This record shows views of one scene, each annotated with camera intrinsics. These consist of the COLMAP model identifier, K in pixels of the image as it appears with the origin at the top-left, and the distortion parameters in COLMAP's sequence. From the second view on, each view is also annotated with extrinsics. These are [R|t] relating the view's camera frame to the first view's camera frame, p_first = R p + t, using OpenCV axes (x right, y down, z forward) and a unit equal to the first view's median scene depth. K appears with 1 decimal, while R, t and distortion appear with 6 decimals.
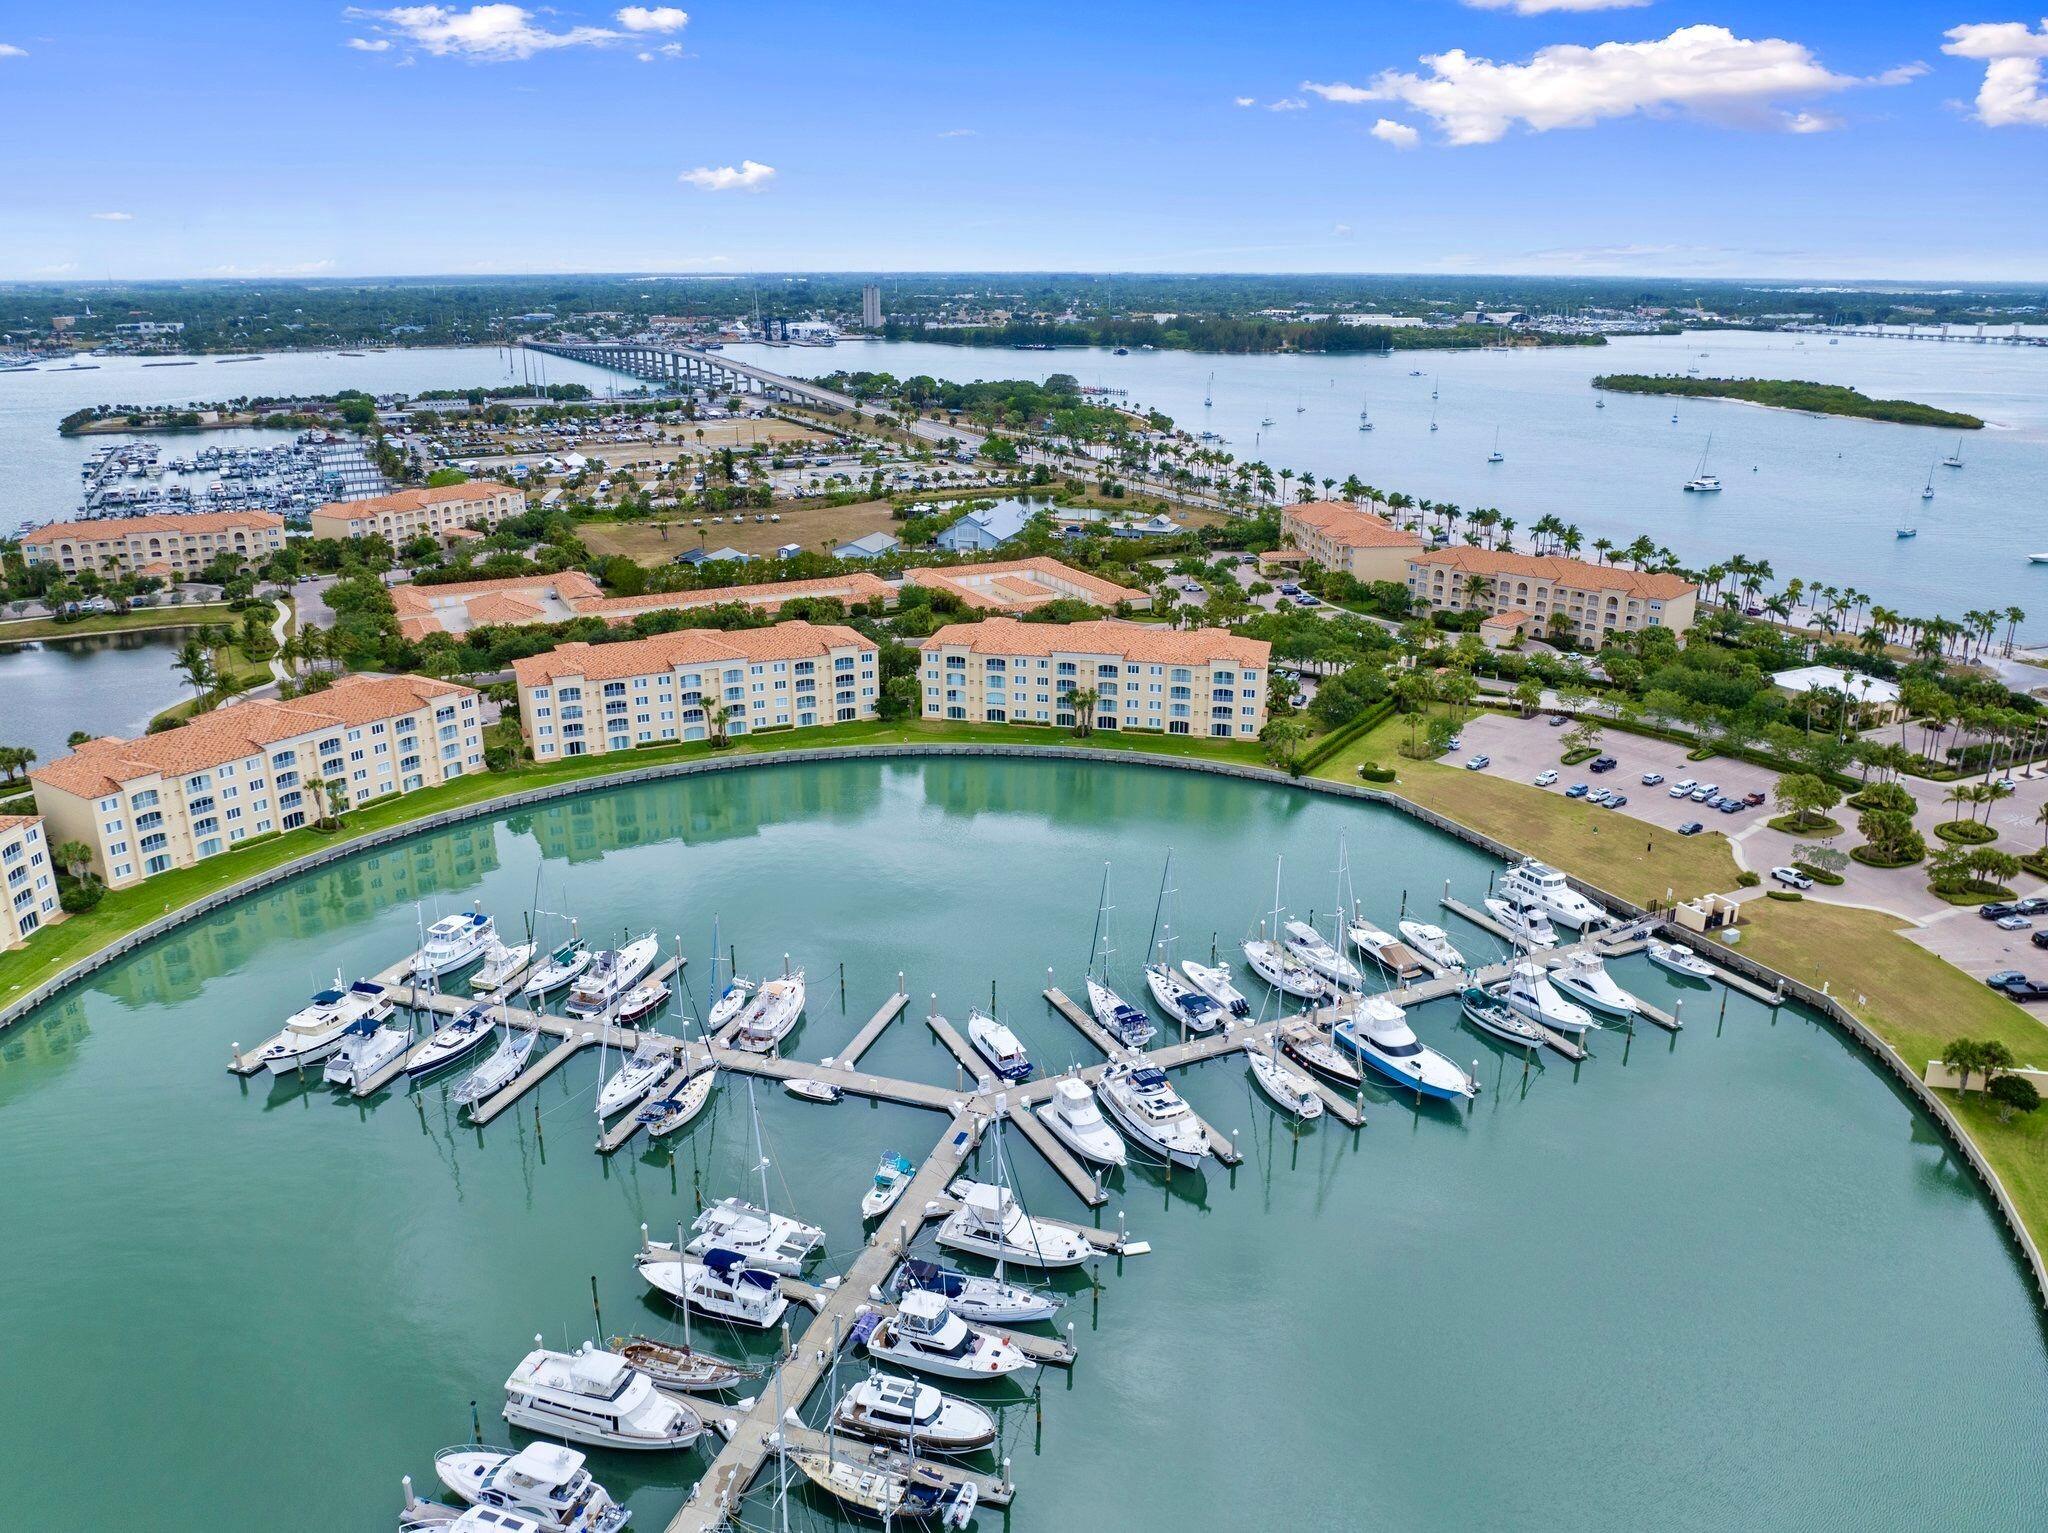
lens RADIAL K [[1488.6, 0, 1024.0], [0, 1488.6, 766.5], [0, 0, 1]] dist [-0.017046, -0.028902]
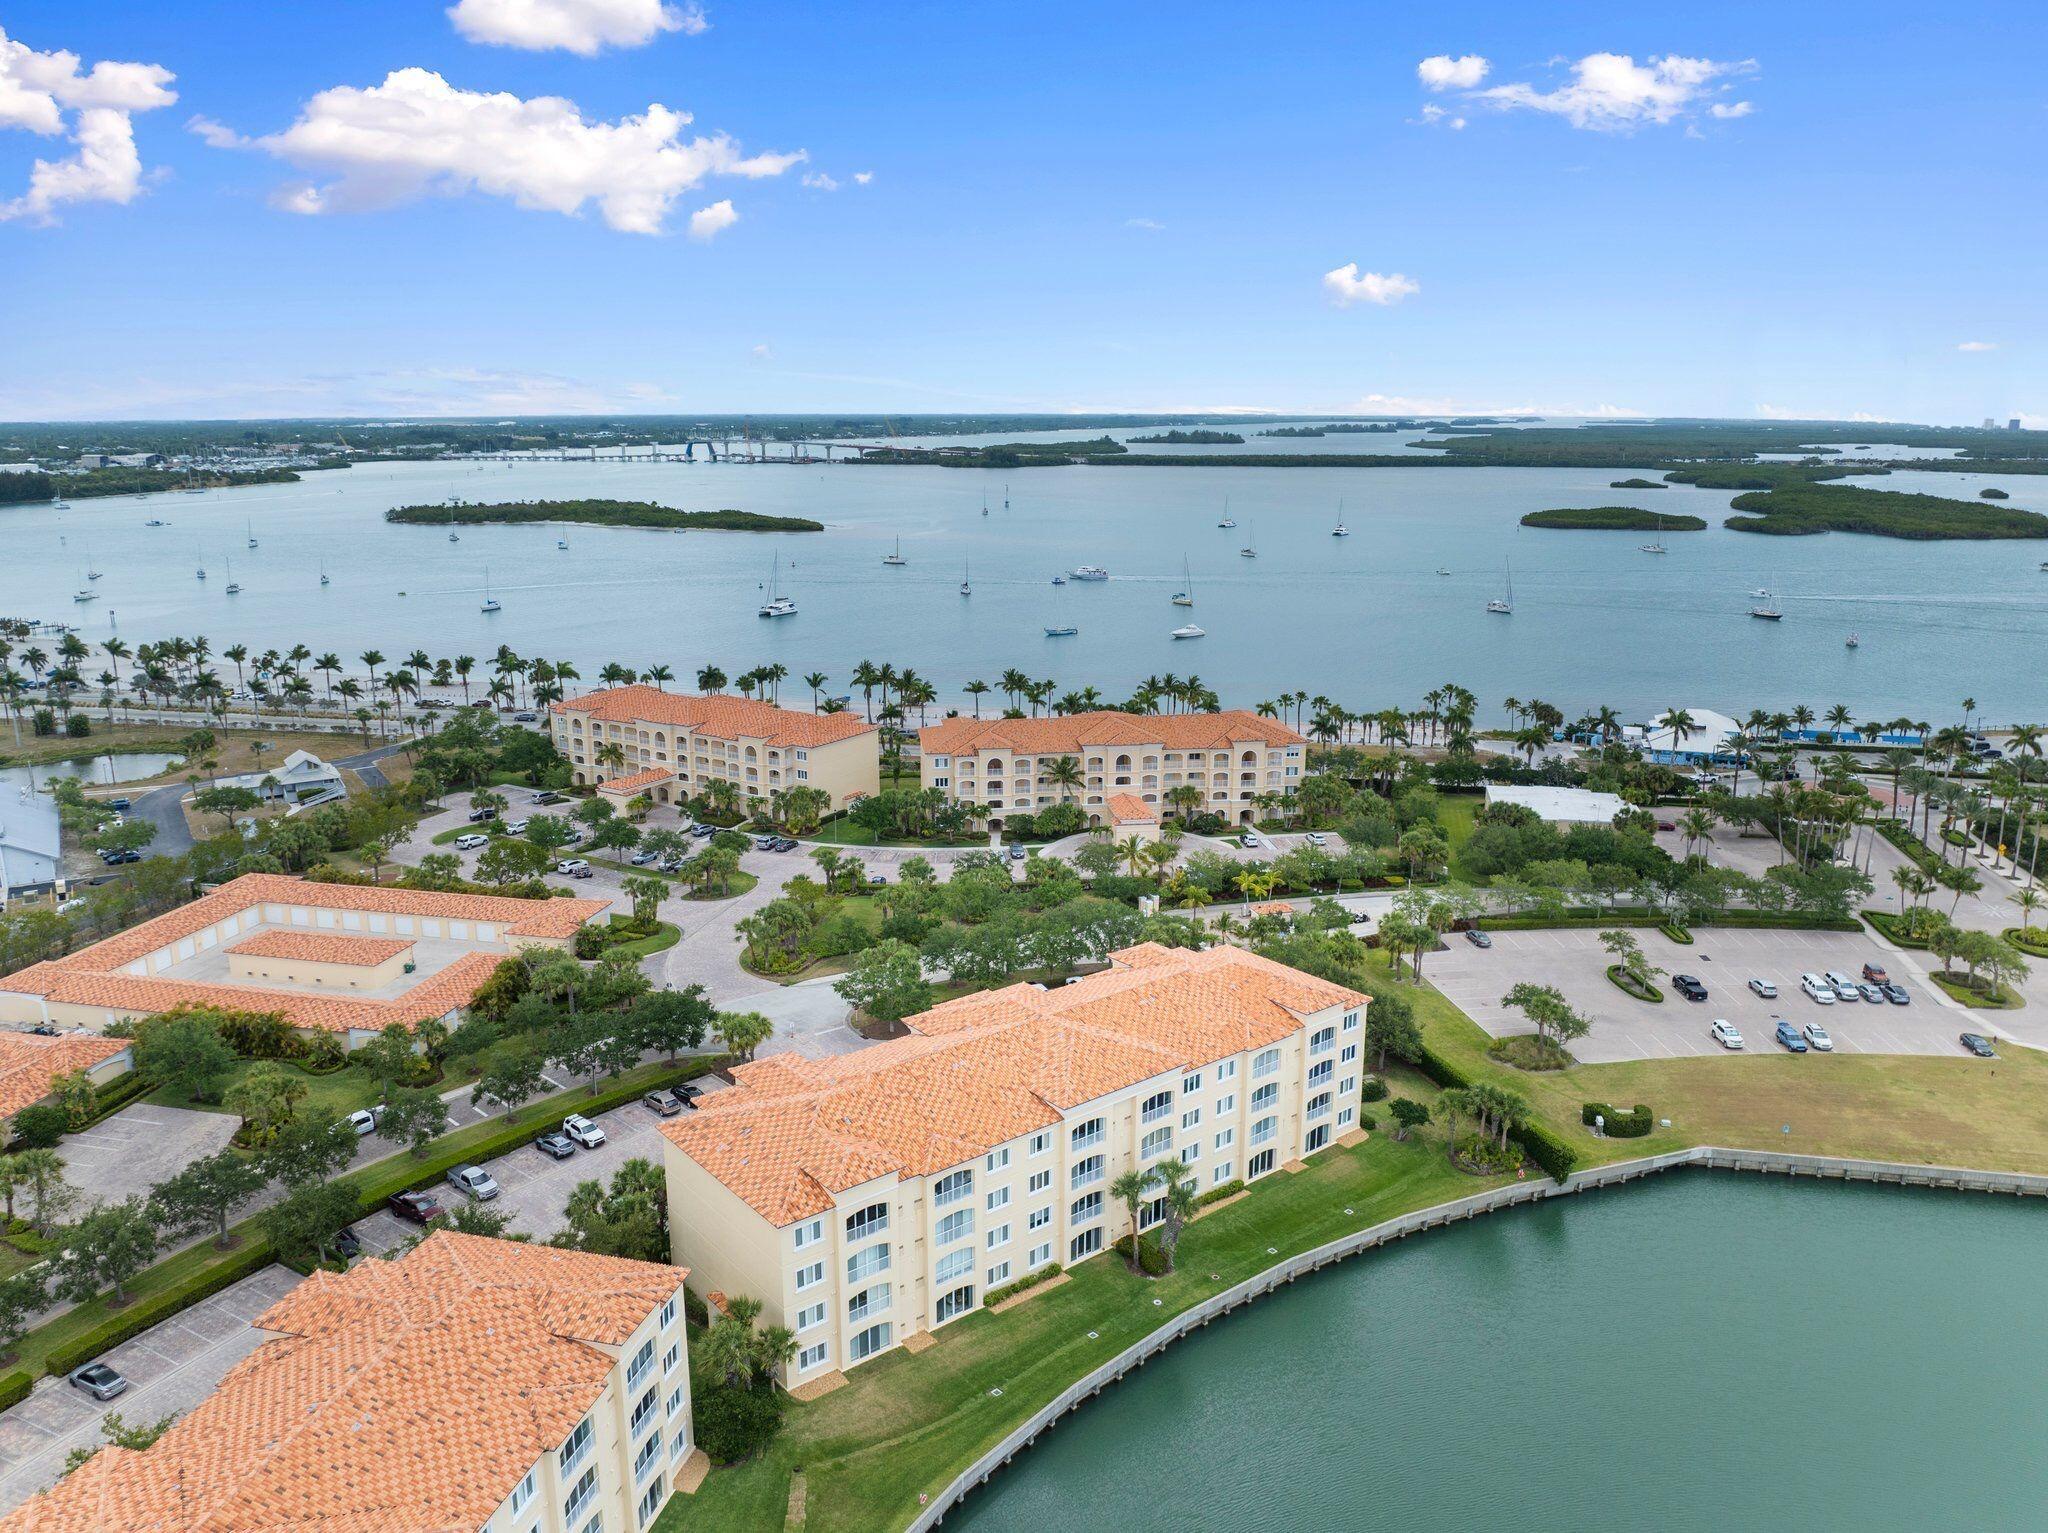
lens RADIAL K [[1488.6, 0, 1024.0], [0, 1488.6, 766.5], [0, 0, 1]] dist [-0.017046, -0.028902]
pose [[0.623137, -0.183536, 0.760273, -0.232517], [0.250998, 0.967587, 0.027860, -0.147404], [-0.740743, 0.173466, 0.649006, 0.563433]]
